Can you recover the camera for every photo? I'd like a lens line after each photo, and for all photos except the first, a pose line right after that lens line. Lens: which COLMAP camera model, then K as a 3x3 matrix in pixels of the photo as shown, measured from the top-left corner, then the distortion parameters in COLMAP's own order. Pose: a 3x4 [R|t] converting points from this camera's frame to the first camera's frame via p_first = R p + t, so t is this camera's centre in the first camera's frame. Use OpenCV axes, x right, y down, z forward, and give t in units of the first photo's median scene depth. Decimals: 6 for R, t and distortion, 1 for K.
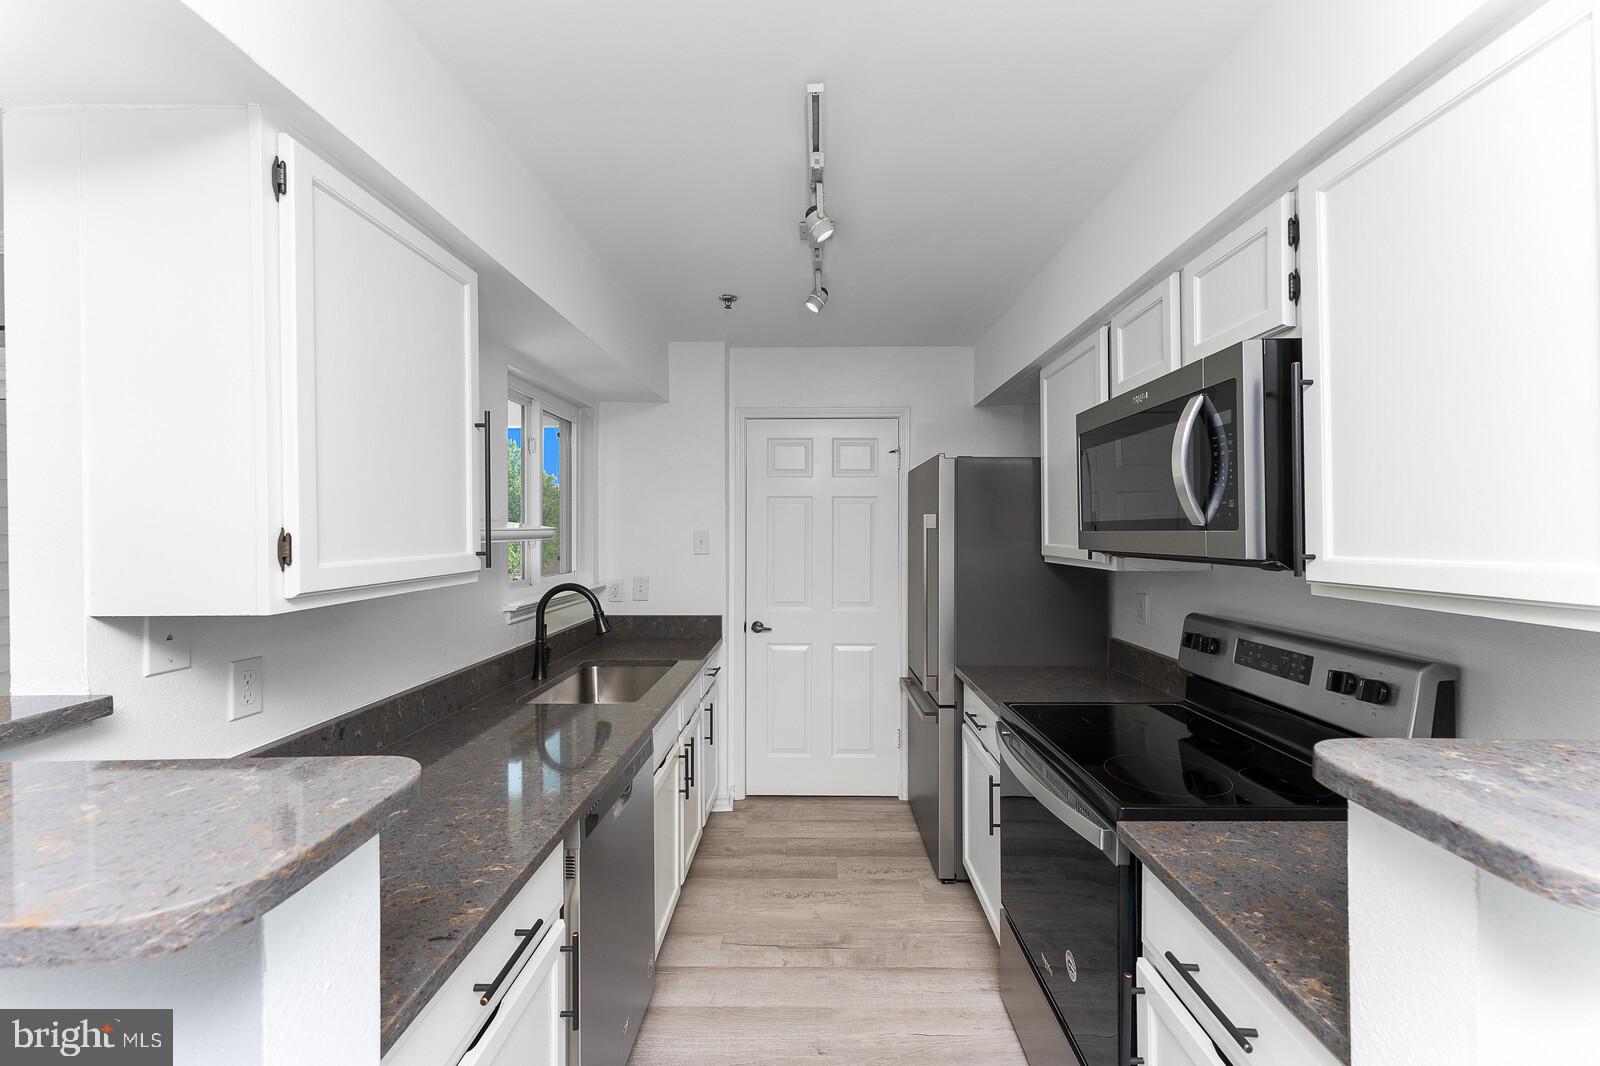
lens RADIAL K [[648.2, 0, 805.5], [0, 648.2, 528.1], [0, 0, 1]] dist [0.001244, 0.000066]
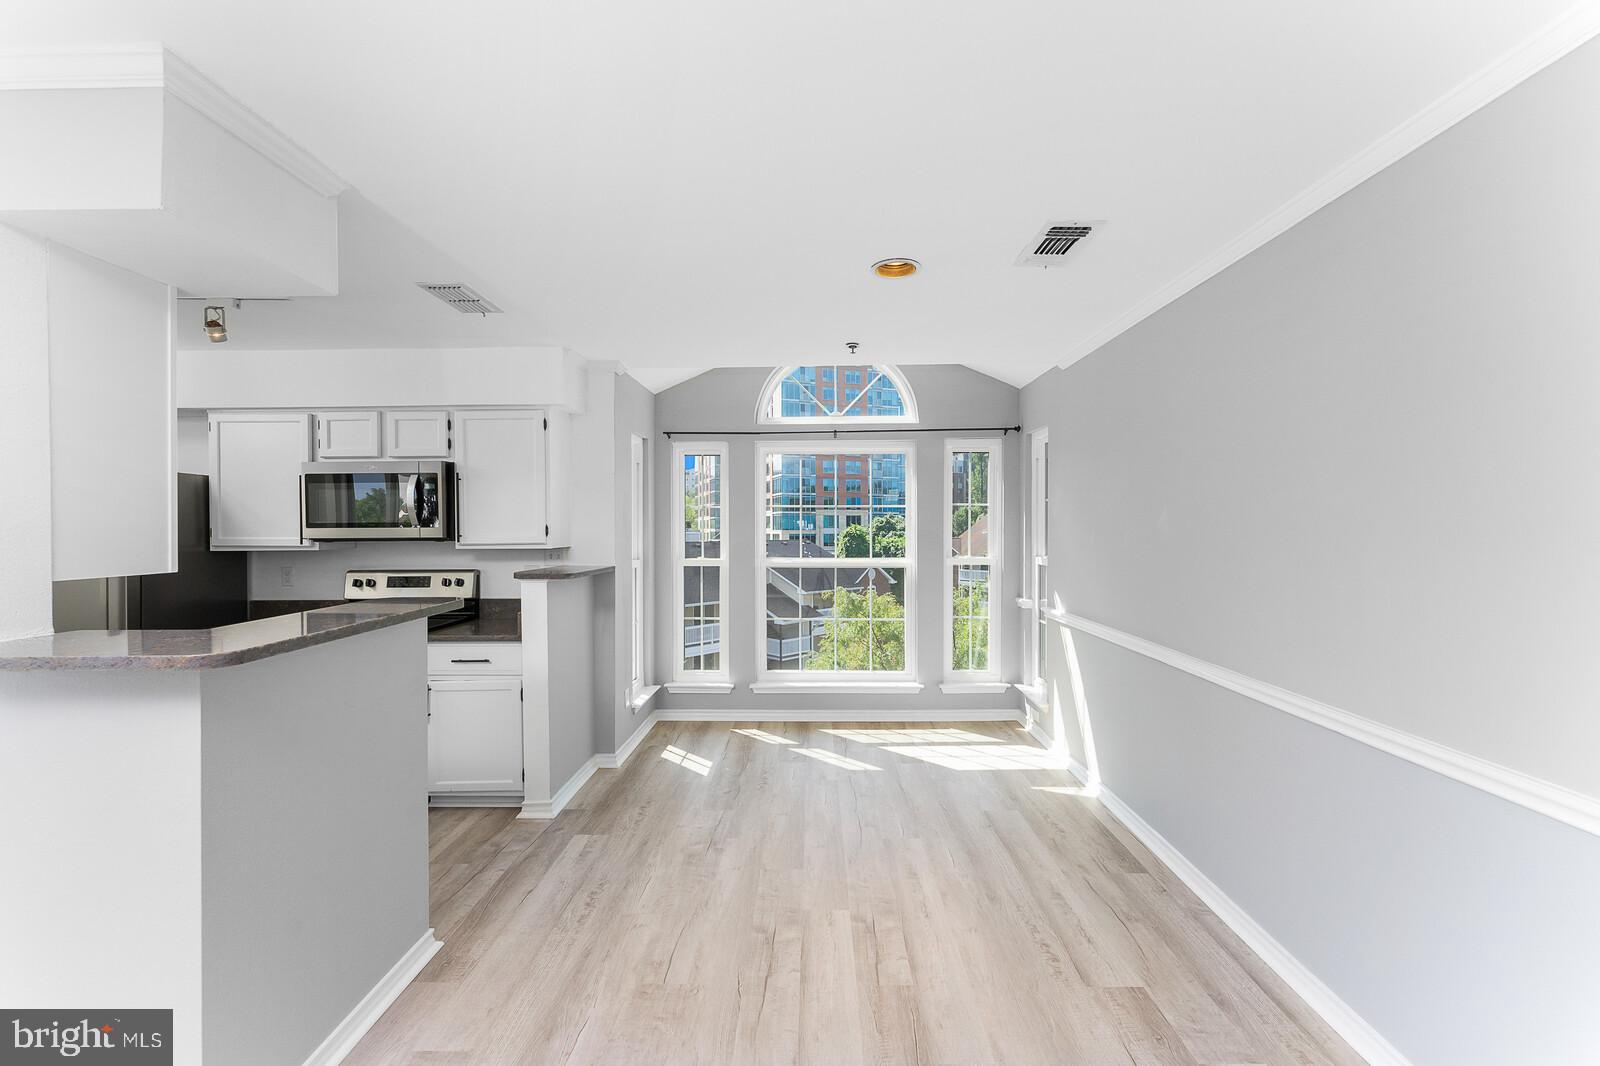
lens RADIAL K [[648.2, 0, 810.4], [0, 648.2, 531.8], [0, 0, 1]] dist [0.001244, 0.000066]
pose [[0.002068, -0.008007, 0.999966, -2.159408], [-0.000992, 0.999967, 0.008009, -0.002555], [-0.999997, -0.001009, 0.002060, -0.625504]]
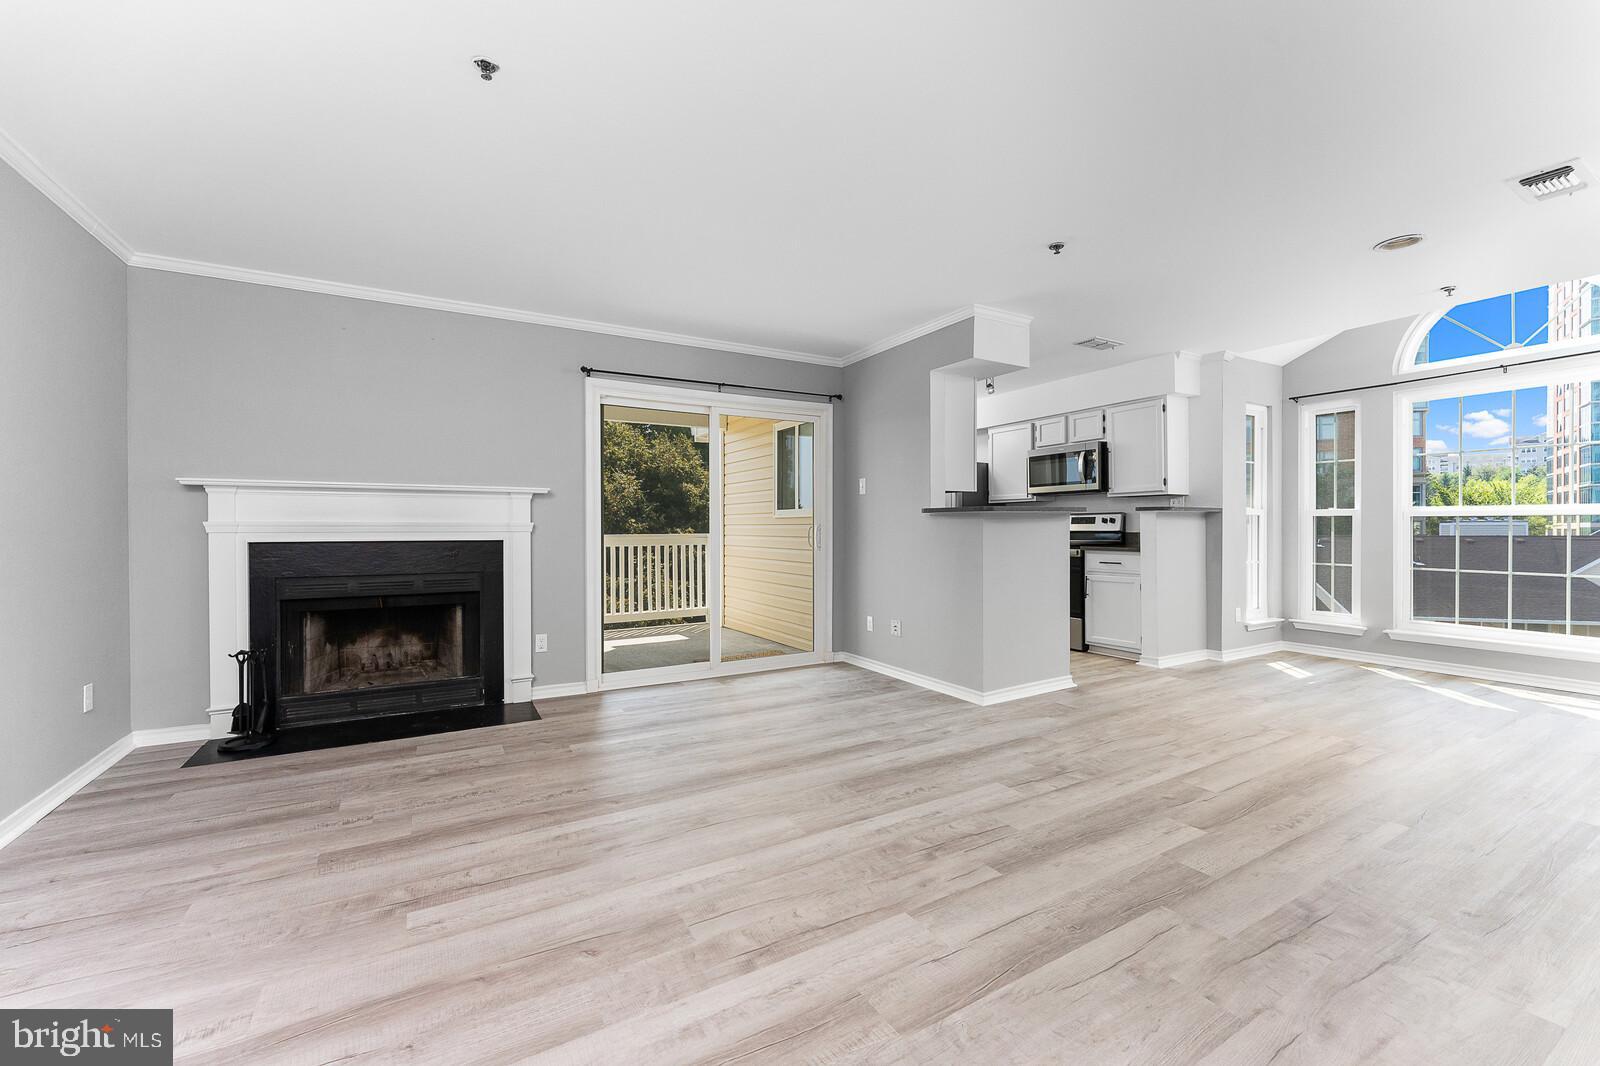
lens RADIAL K [[648.2, 0, 806.2], [0, 648.2, 525.6], [0, 0, 1]] dist [0.001244, 0.000066]
pose [[0.858116, -0.004774, 0.513434, -3.408300], [0.002115, 0.999981, 0.005765, 0.270849], [-0.513452, -0.003861, 0.858110, -1.851549]]
